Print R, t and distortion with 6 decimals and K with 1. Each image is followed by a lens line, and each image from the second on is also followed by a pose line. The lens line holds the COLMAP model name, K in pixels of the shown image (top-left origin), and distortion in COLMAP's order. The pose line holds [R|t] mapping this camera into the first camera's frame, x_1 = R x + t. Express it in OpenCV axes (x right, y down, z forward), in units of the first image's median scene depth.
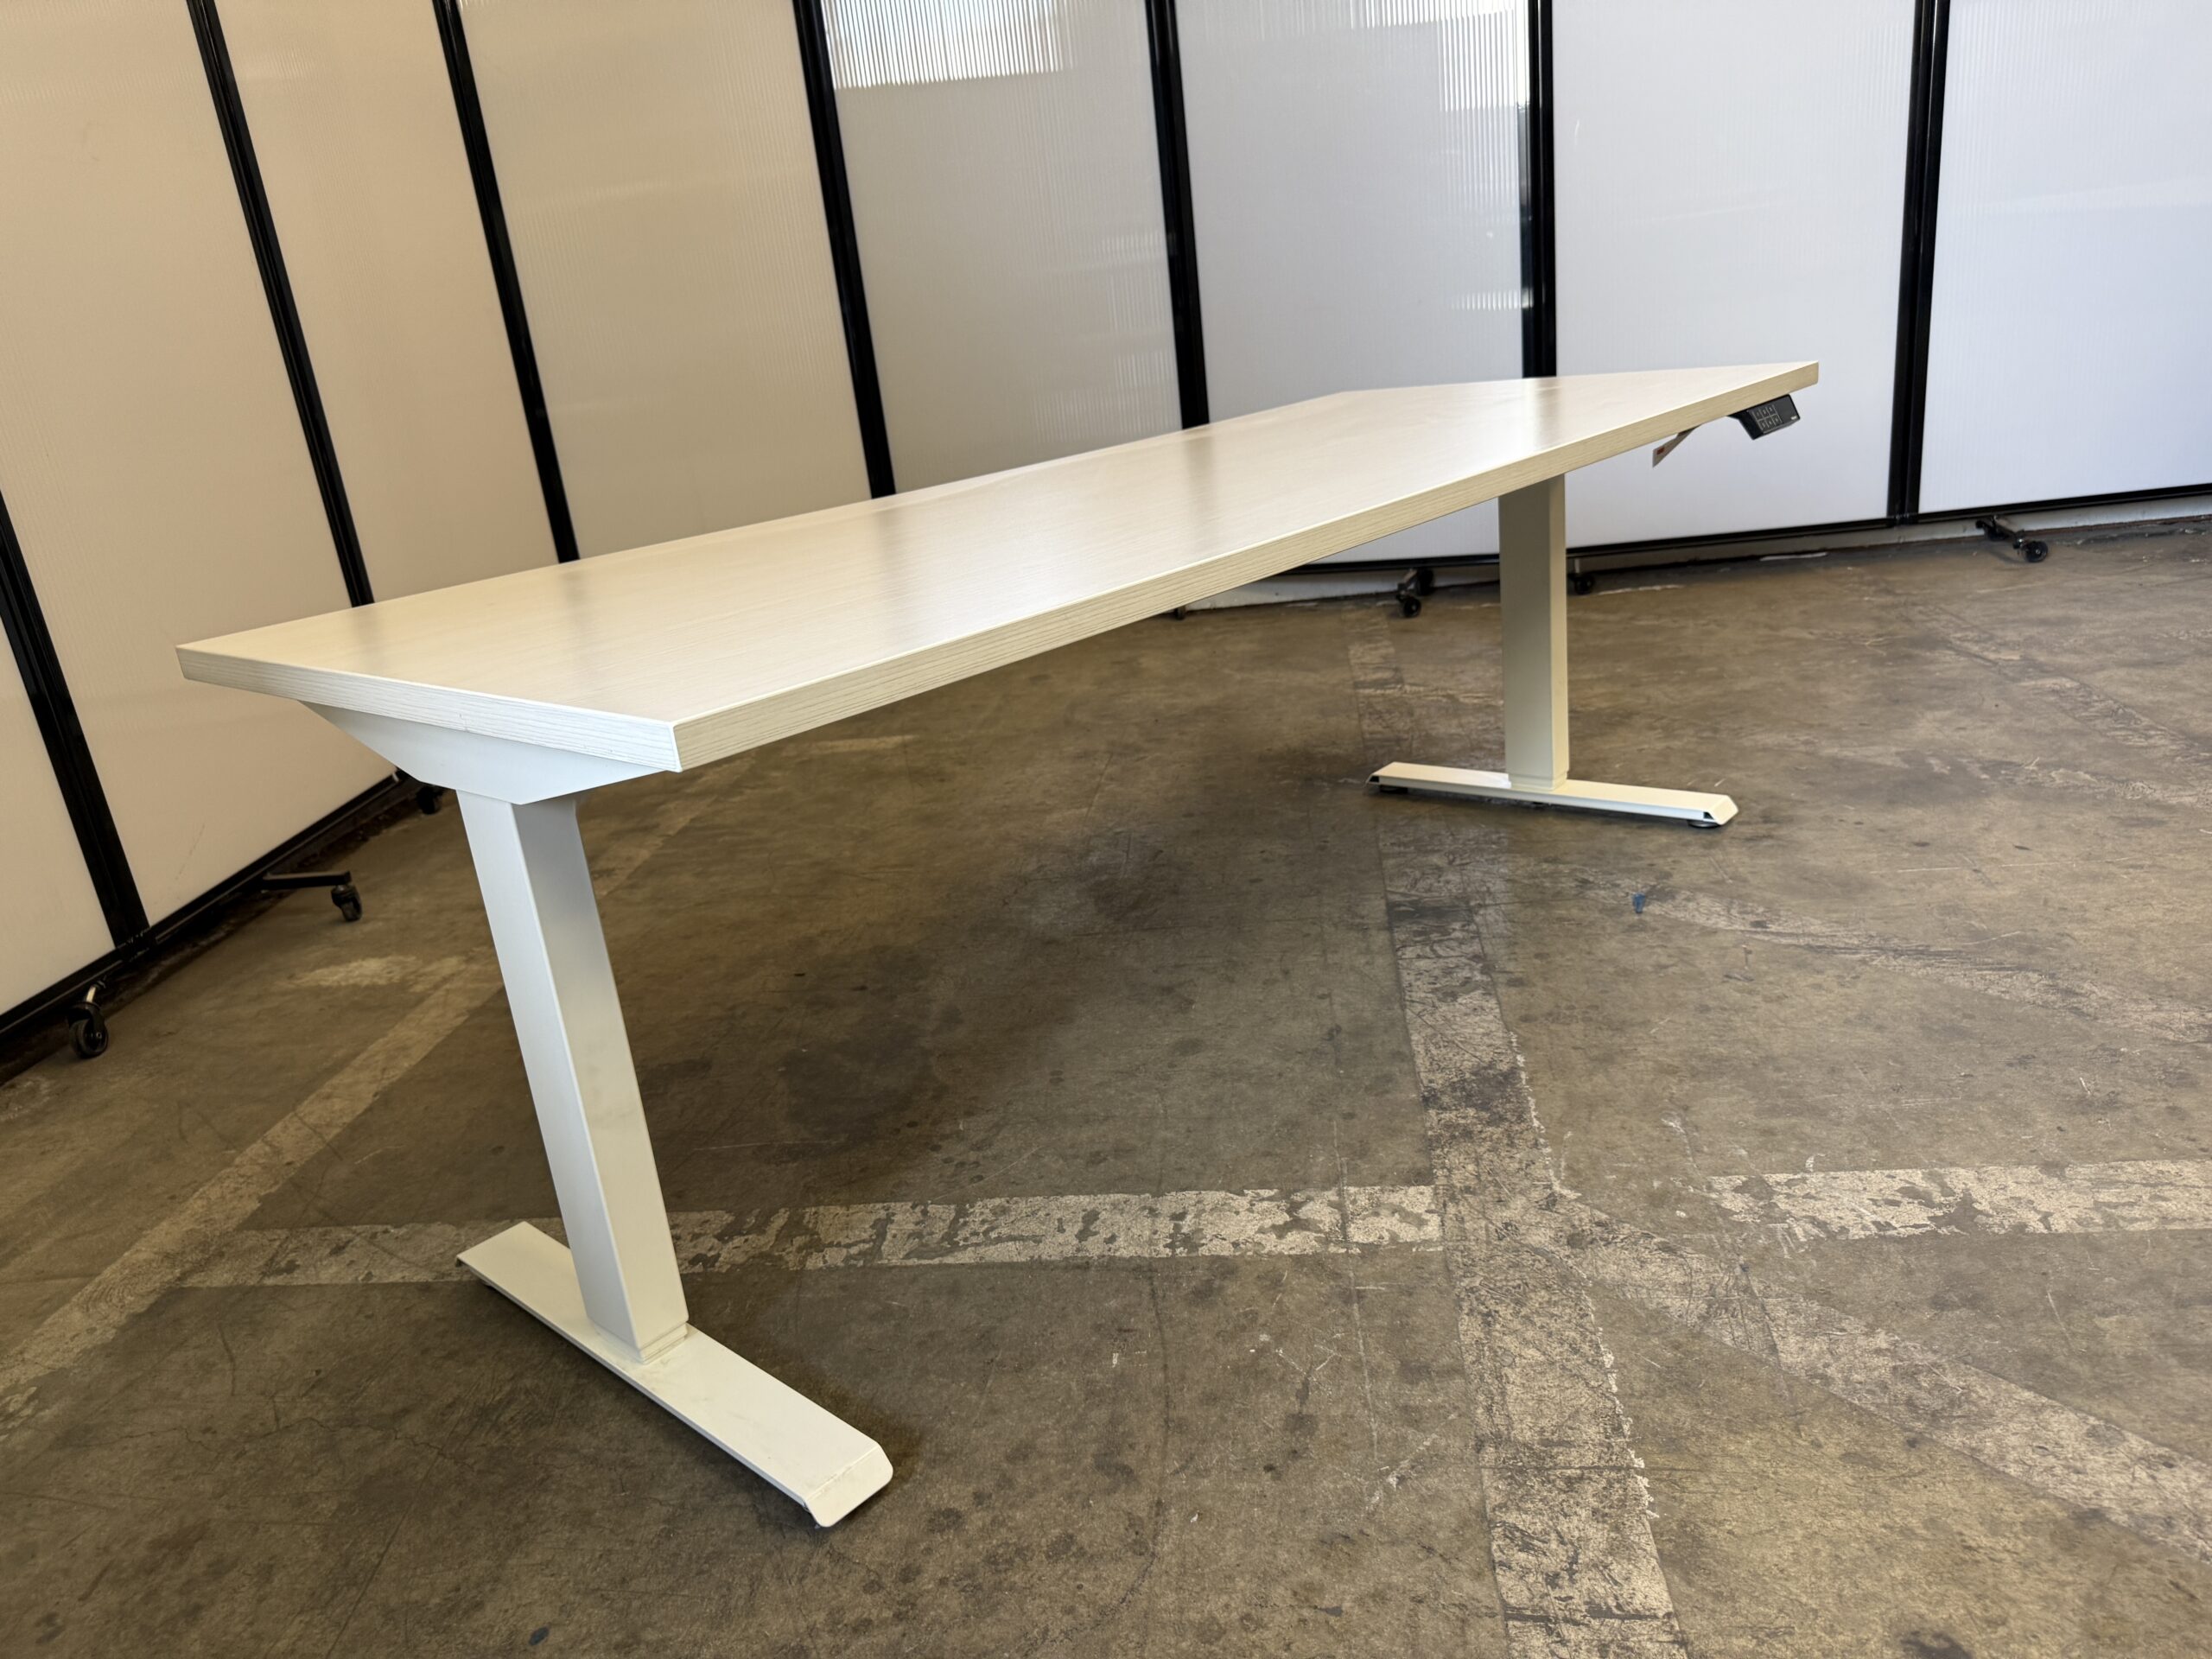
lens RADIAL K [[1584.4, 0, 1106.0], [0, 1584.4, 829.5], [0, 0, 1]] dist [0.113057, -0.211804]
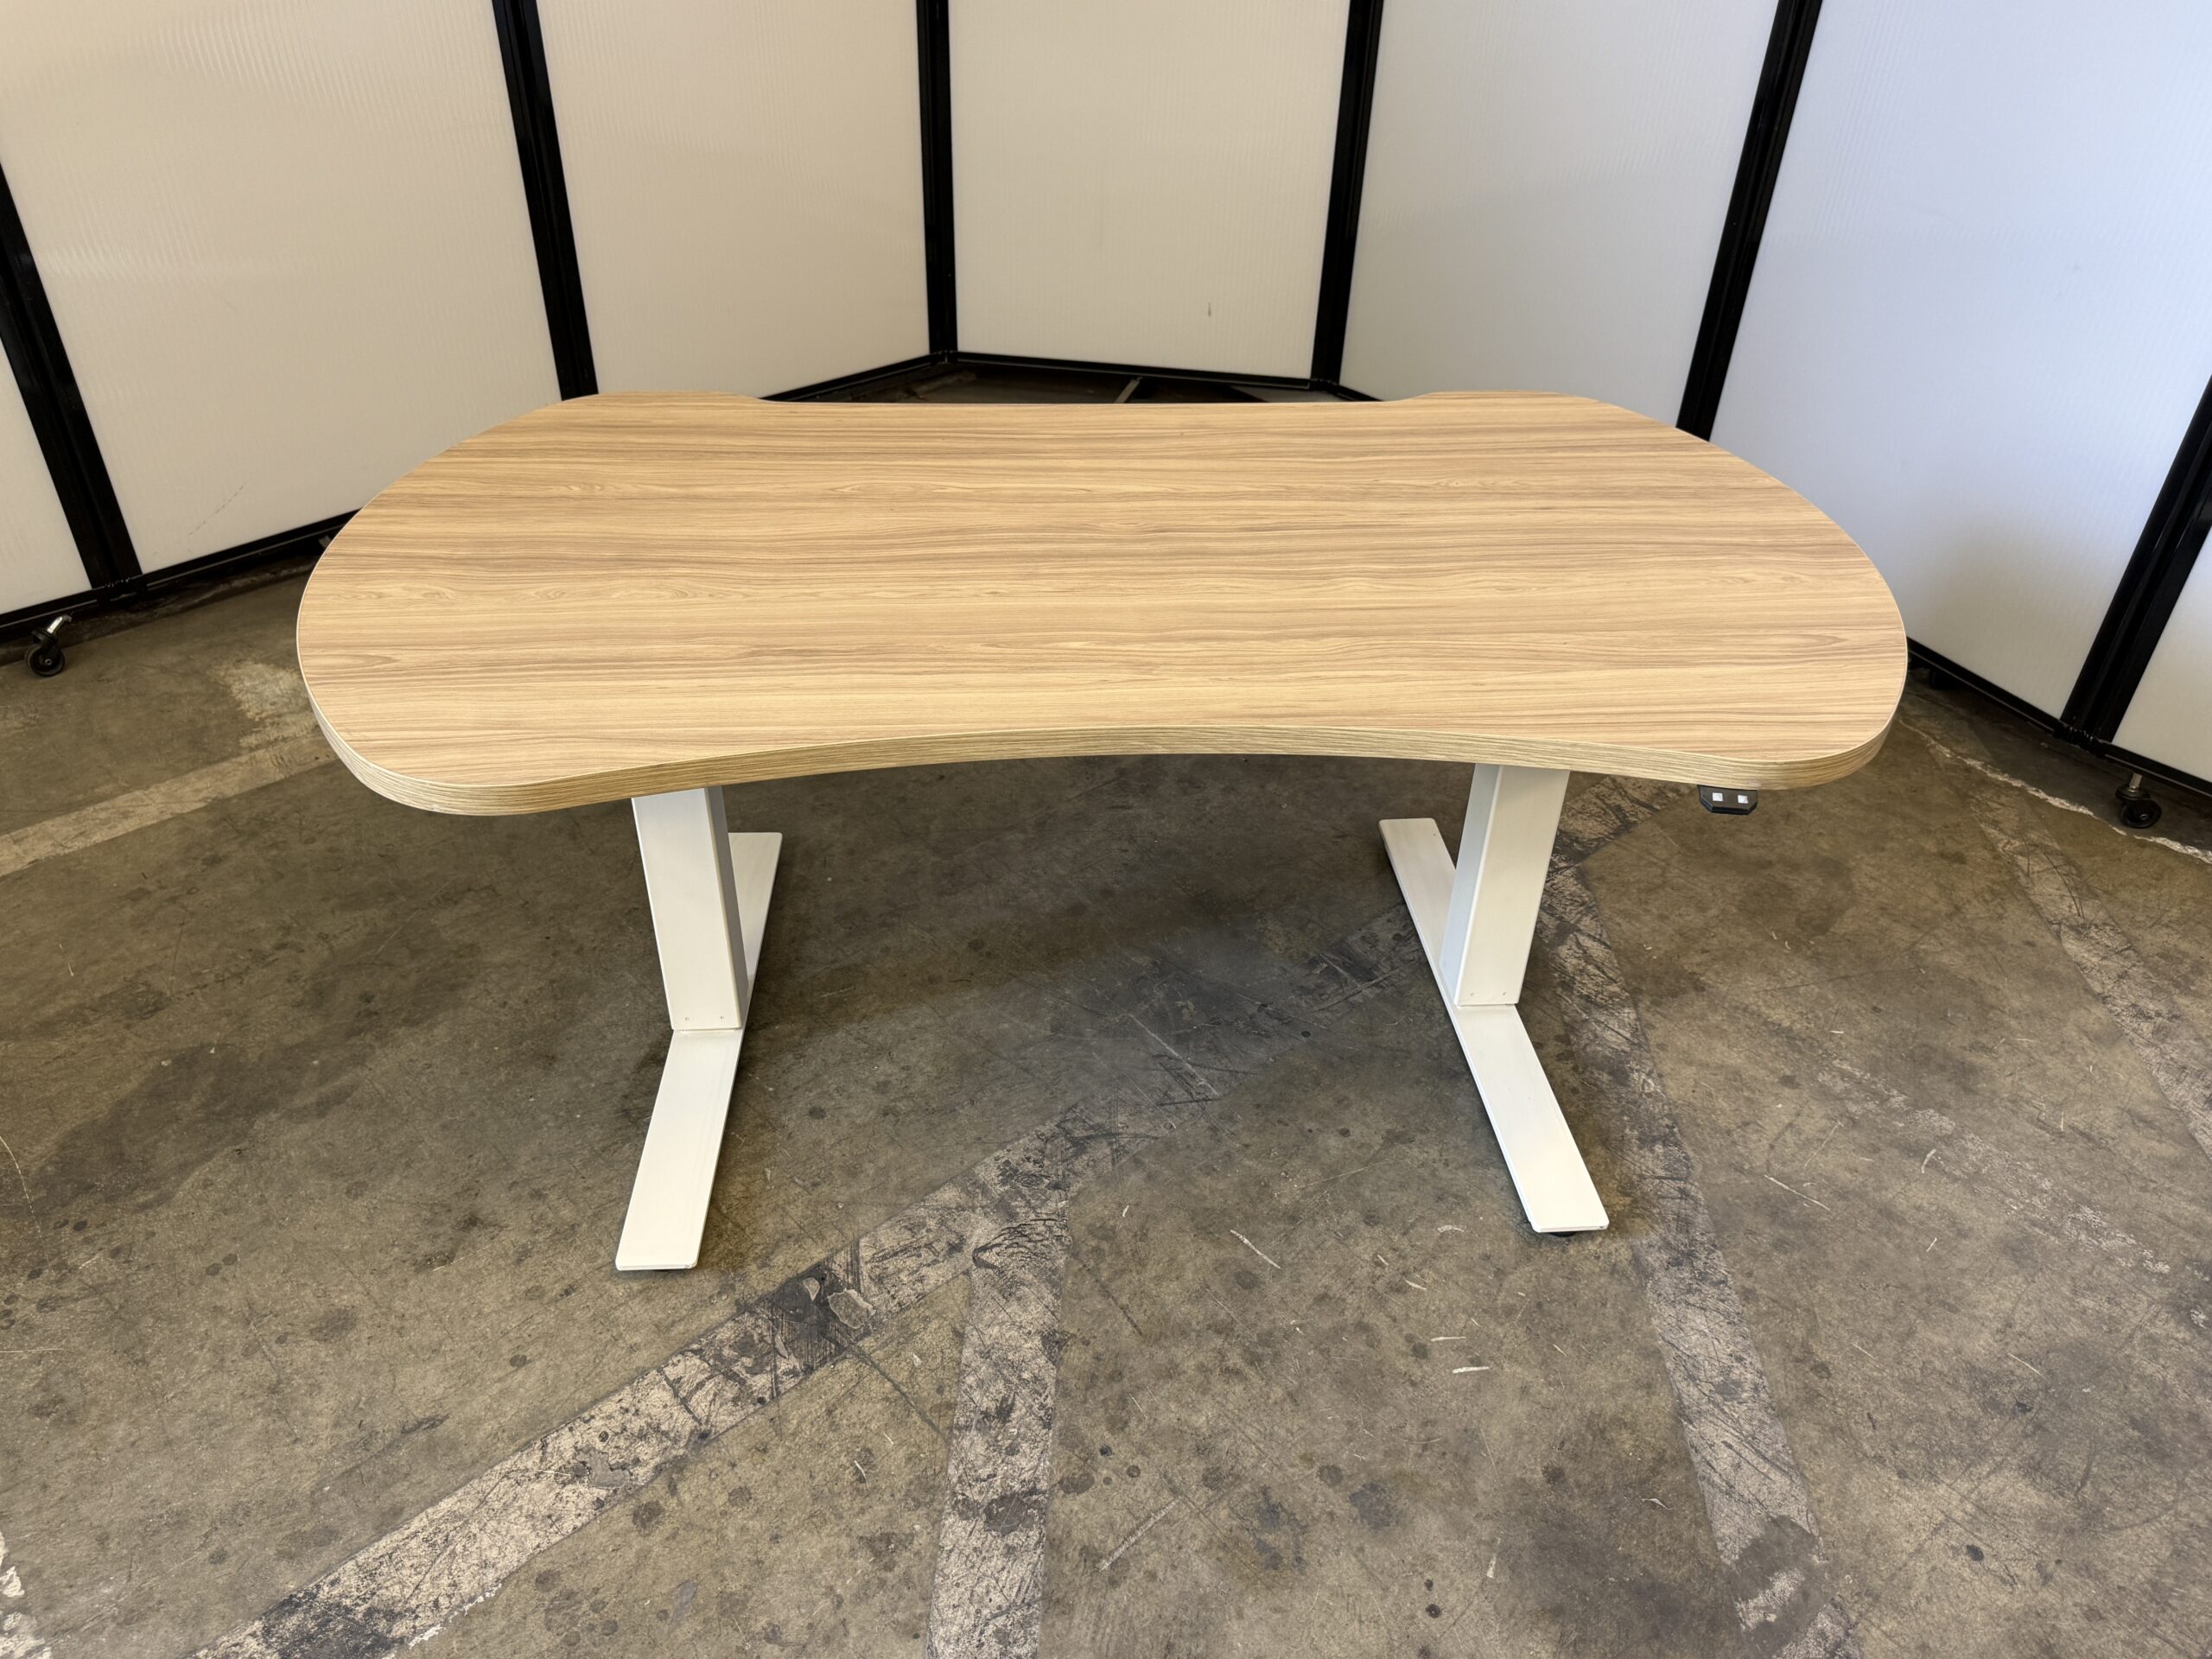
lens RADIAL K [[1661.4, 0, 1106.0], [0, 1661.4, 829.5], [0, 0, 1]] dist [0.030953, -0.036691]
pose [[0.739042, 0.496372, -0.455448, 0.803989], [-0.320728, 0.853797, 0.410079, -0.751022], [0.592411, -0.156991, 0.790192, 0.717644]]
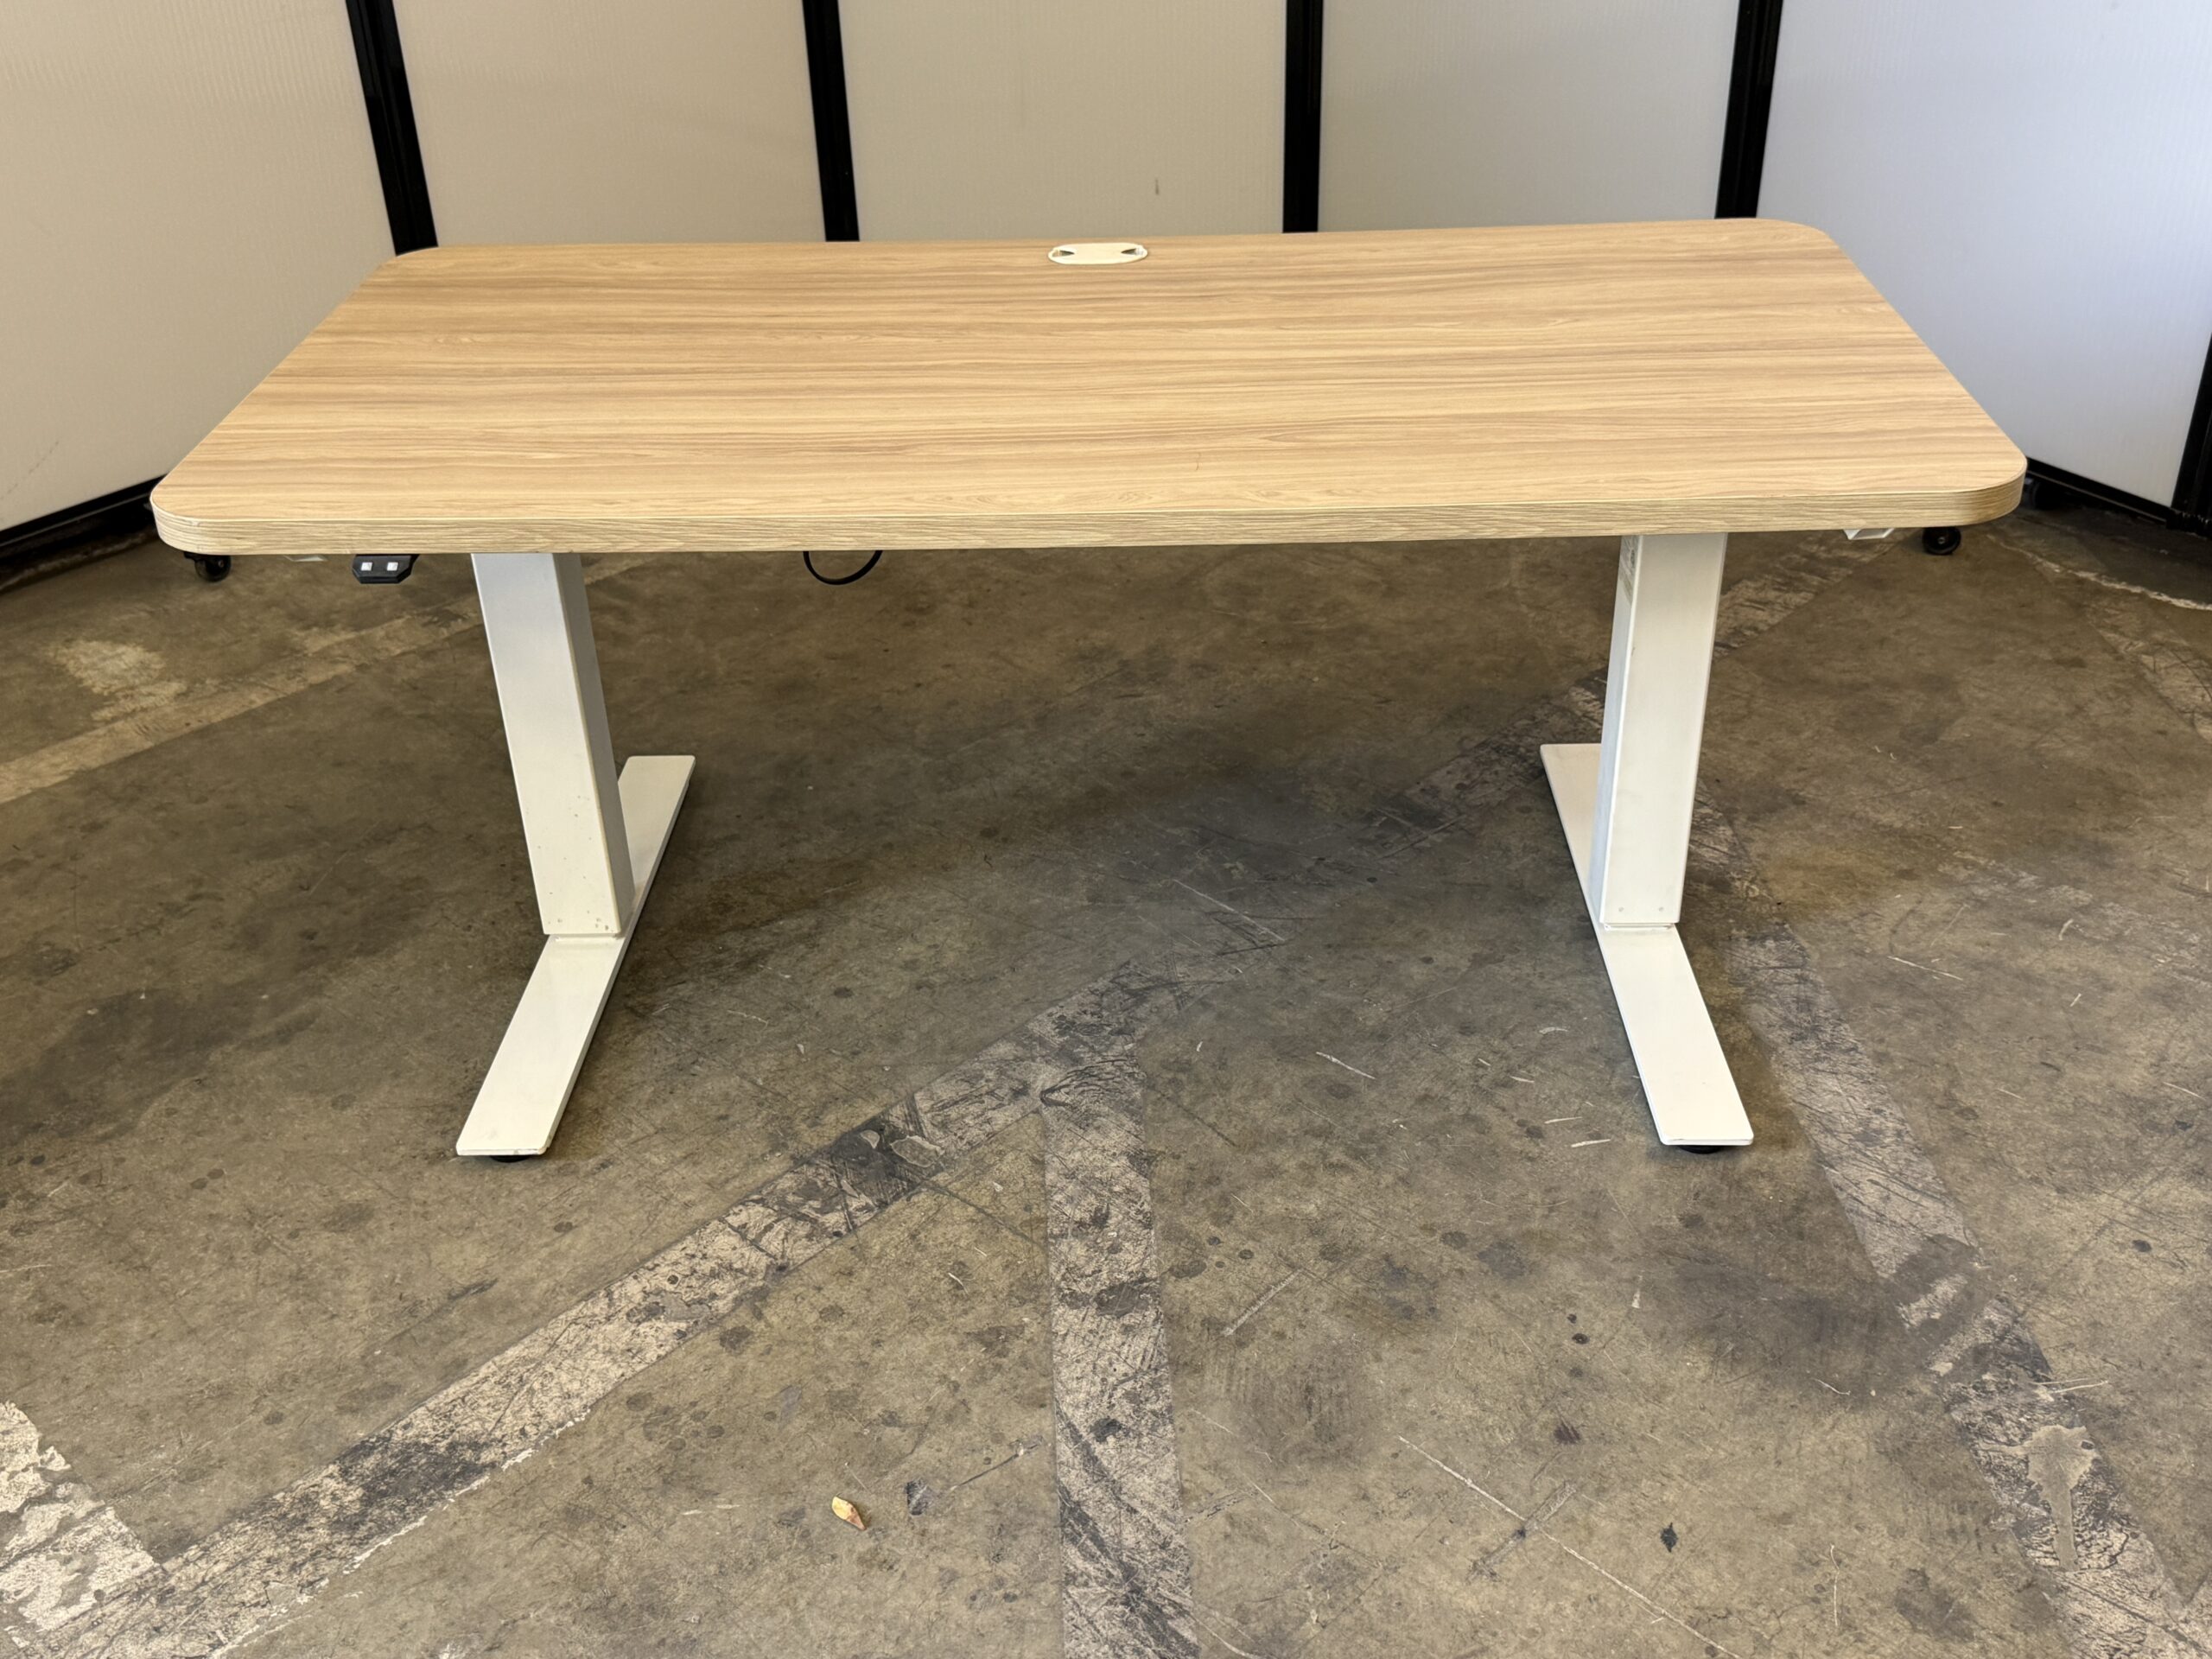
lens RADIAL K [[2244.1, 0, 1114.4], [0, 2244.1, 836.1], [0, 0, 1]] dist [0.202425, -0.457882]
pose [[0.798538, 0.384133, -0.463443, 1.003336], [-0.253181, 0.912832, 0.320372, -0.612193], [0.546111, -0.138495, 0.826186, 0.378650]]
